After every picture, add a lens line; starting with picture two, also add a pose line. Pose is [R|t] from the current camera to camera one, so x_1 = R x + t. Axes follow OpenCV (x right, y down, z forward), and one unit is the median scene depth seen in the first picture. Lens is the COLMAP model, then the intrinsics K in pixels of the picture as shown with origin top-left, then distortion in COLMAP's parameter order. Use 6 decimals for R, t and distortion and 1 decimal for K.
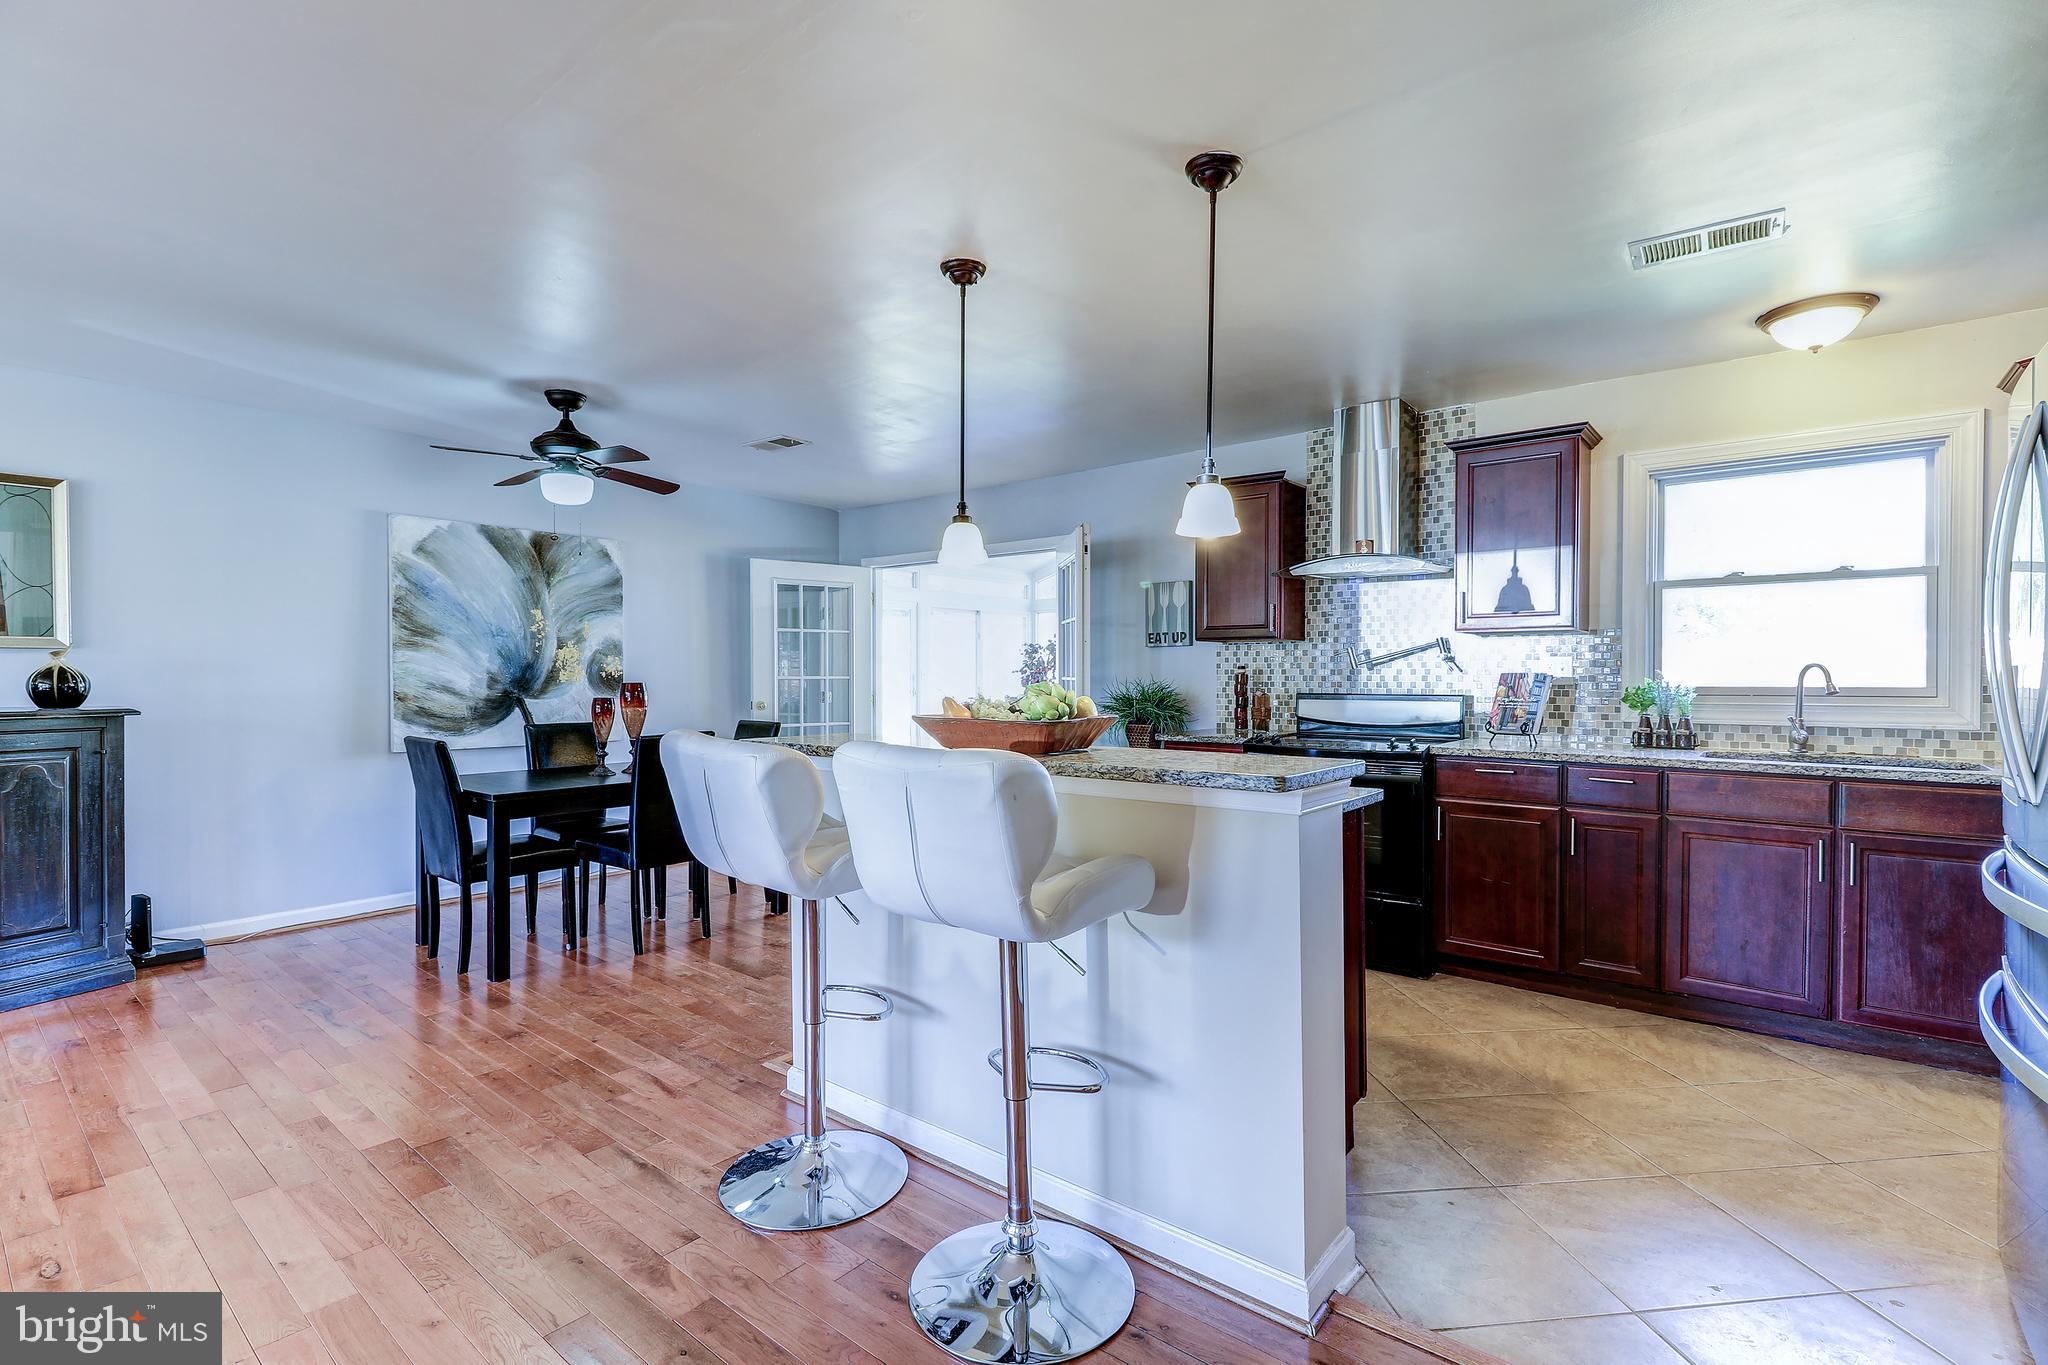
lens RADIAL K [[933.3, 0, 1026.0], [0, 933.3, 685.5], [0, 0, 1]] dist [0.008206, -0.010306]
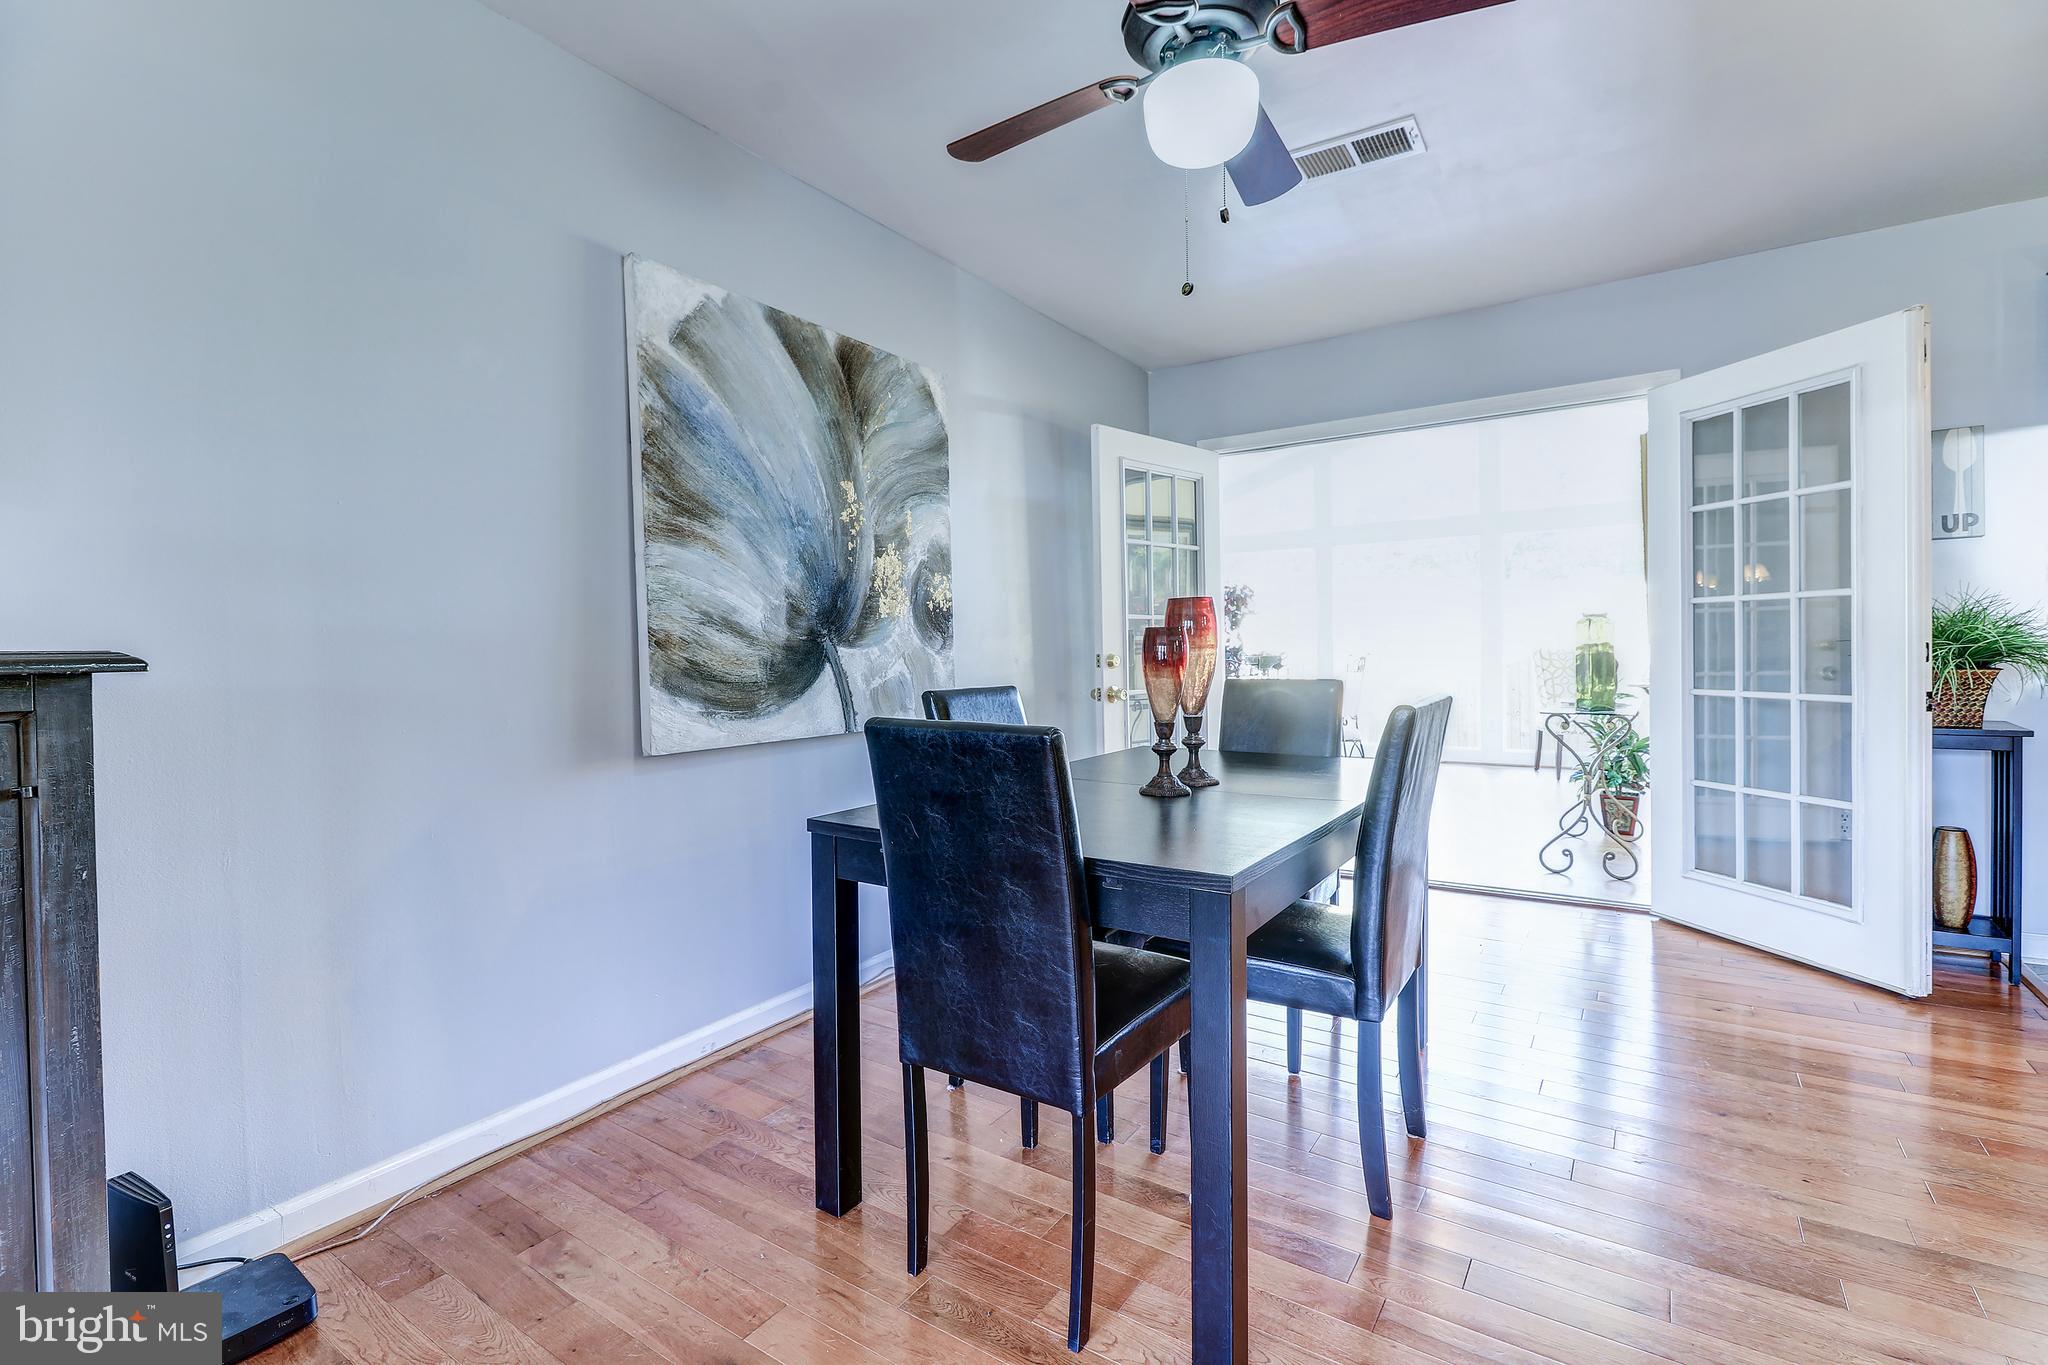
lens RADIAL K [[933.3, 0, 1029.4], [0, 933.3, 664.9], [0, 0, 1]] dist [0.008206, -0.010306]
pose [[0.995658, -0.019794, 0.090961, -0.549238], [0.019281, 0.999793, 0.006515, 0.026919], [-0.091071, -0.004733, 0.995833, 0.530511]]
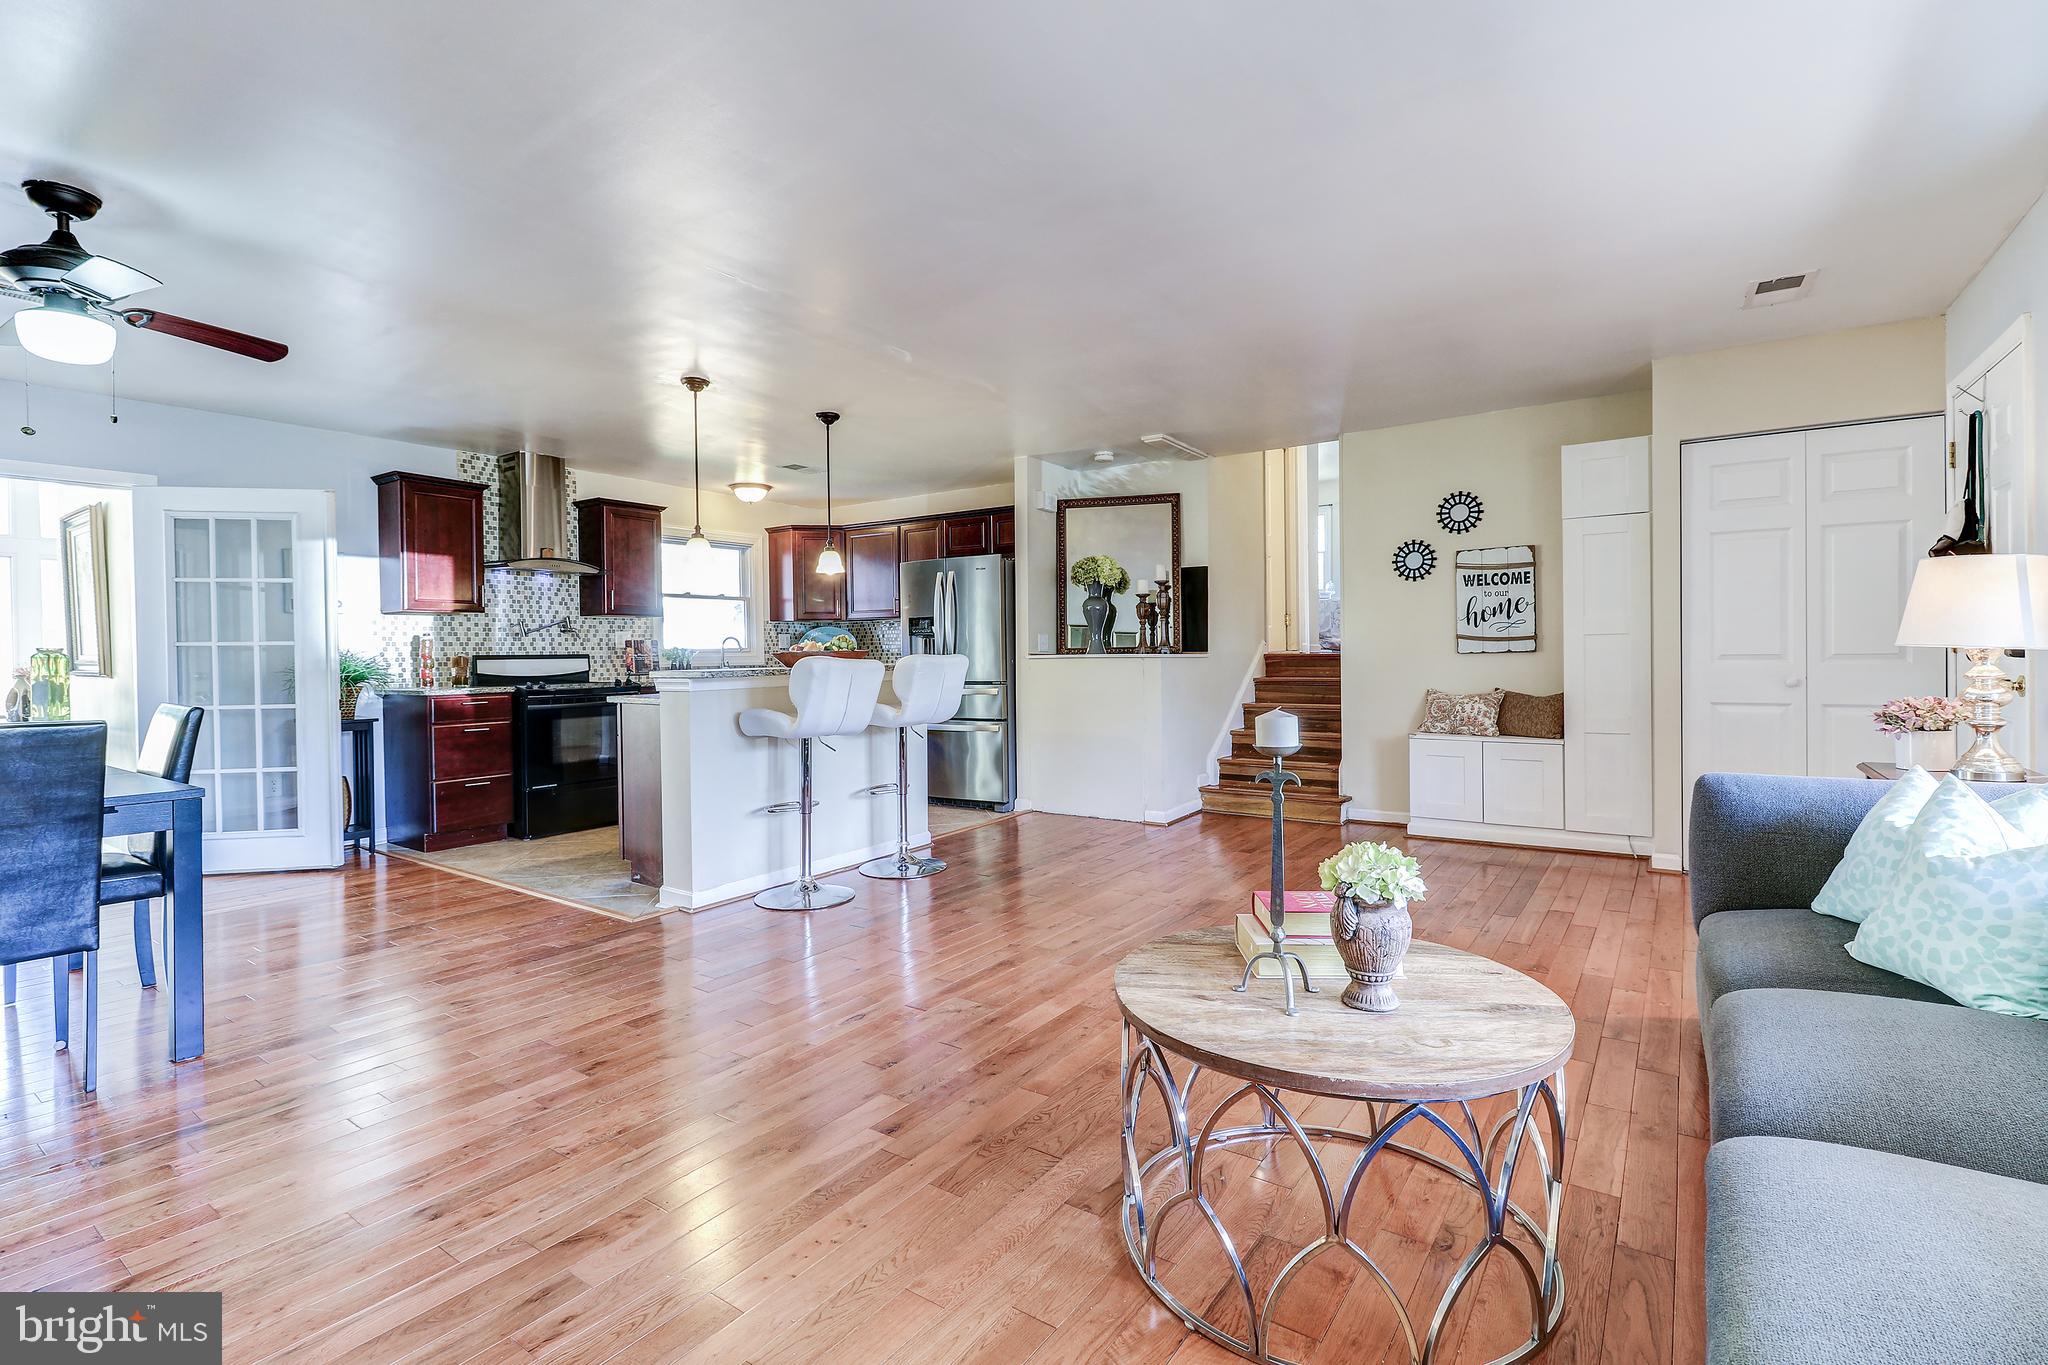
lens RADIAL K [[933.3, 0, 1034.6], [0, 933.3, 668.6], [0, 0, 1]] dist [0.008206, -0.010306]
pose [[-0.077078, -0.014113, 0.996925, -1.082343], [0.024688, 0.999566, 0.016059, 0.025351], [-0.996719, 0.025850, -0.076696, 0.337263]]
